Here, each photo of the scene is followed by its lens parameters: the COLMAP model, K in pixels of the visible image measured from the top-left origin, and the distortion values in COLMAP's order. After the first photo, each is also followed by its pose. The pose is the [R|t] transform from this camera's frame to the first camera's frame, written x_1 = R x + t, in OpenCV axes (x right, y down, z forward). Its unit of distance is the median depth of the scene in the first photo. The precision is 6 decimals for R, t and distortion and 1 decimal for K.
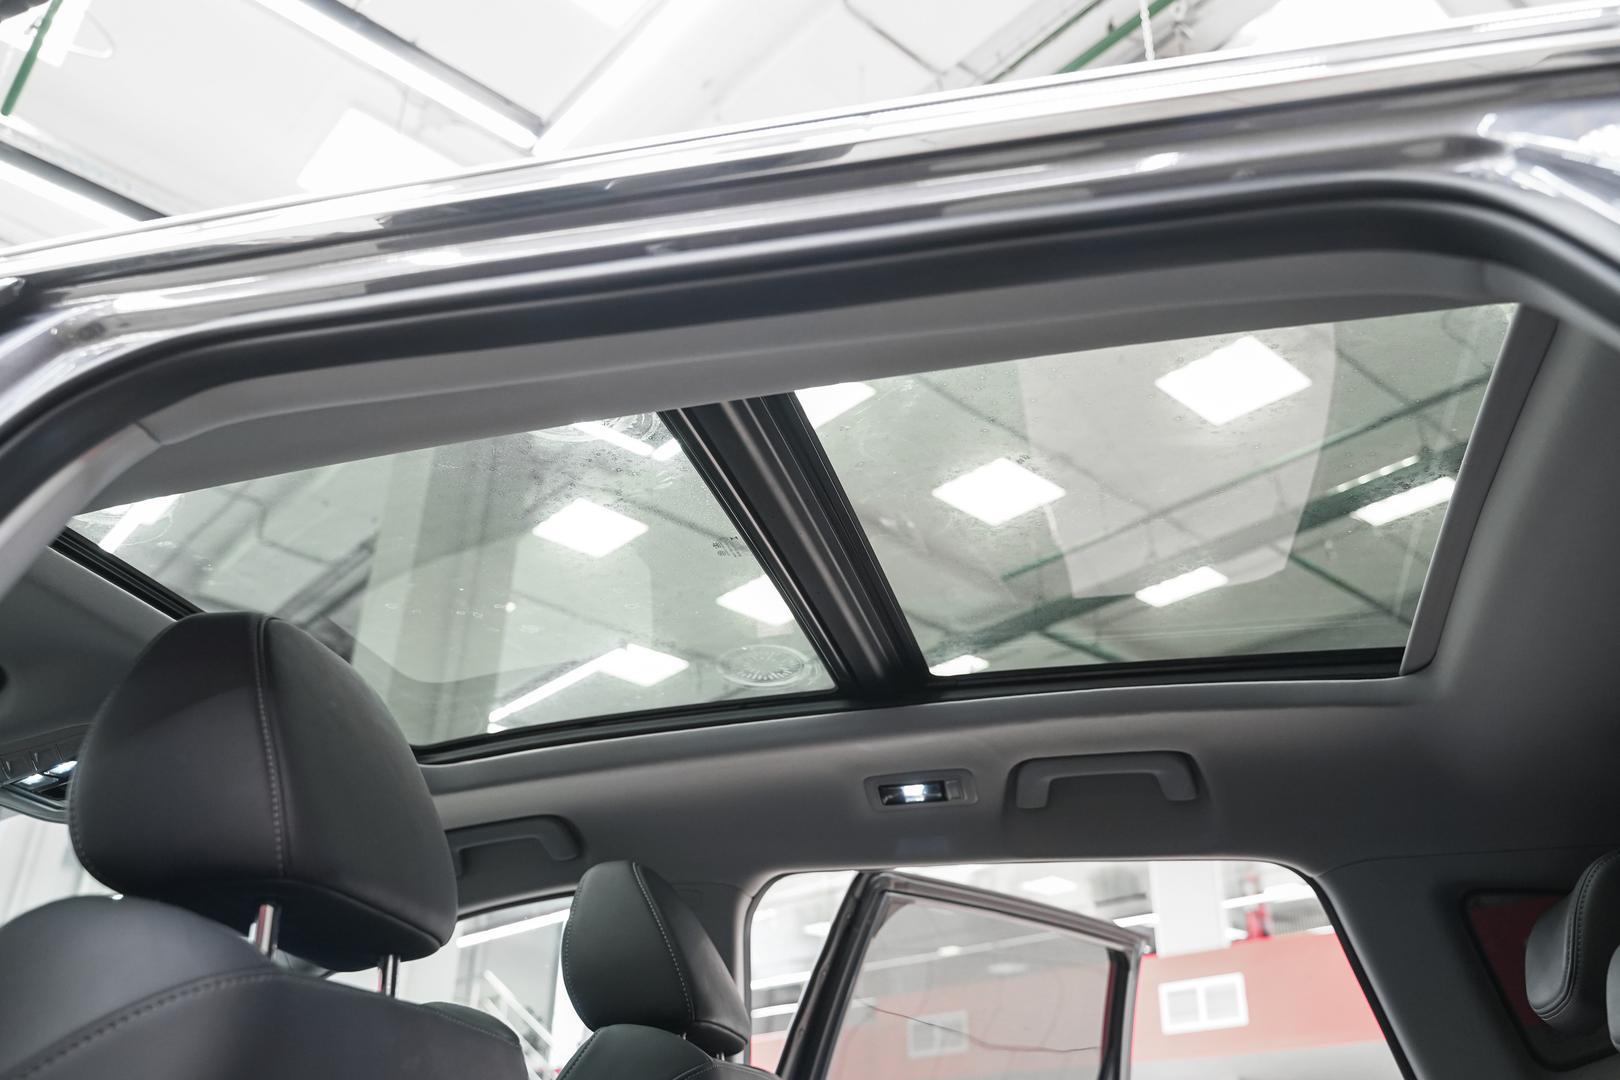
lens RADIAL K [[1279.0, 0, 810.0], [0, 1279.0, 540.0], [0, 0, 1]] dist [-0.011505, 0.003501]
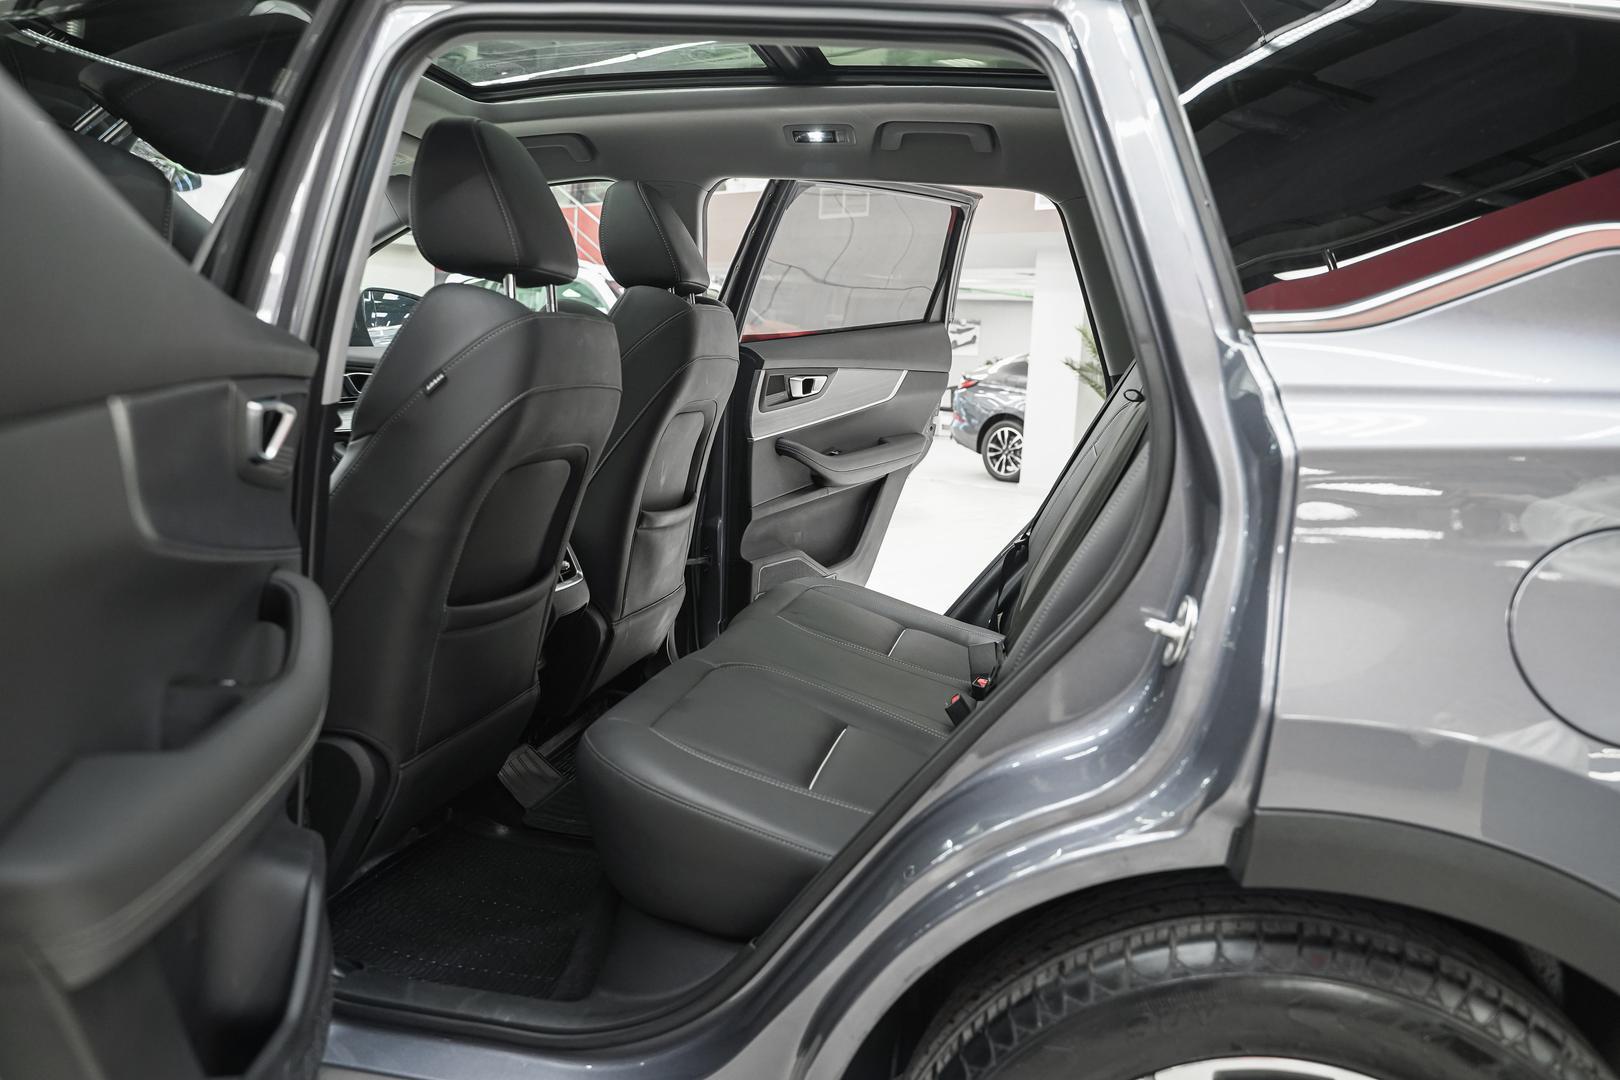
lens RADIAL K [[1279.0, 0, 810.0], [0, 1279.0, 540.0], [0, 0, 1]] dist [-0.011505, 0.003501]
pose [[0.997554, 0.022283, 0.066259, -0.016189], [-0.057878, 0.794825, 0.604072, -0.345838], [-0.039204, -0.606429, 0.794170, -0.518536]]
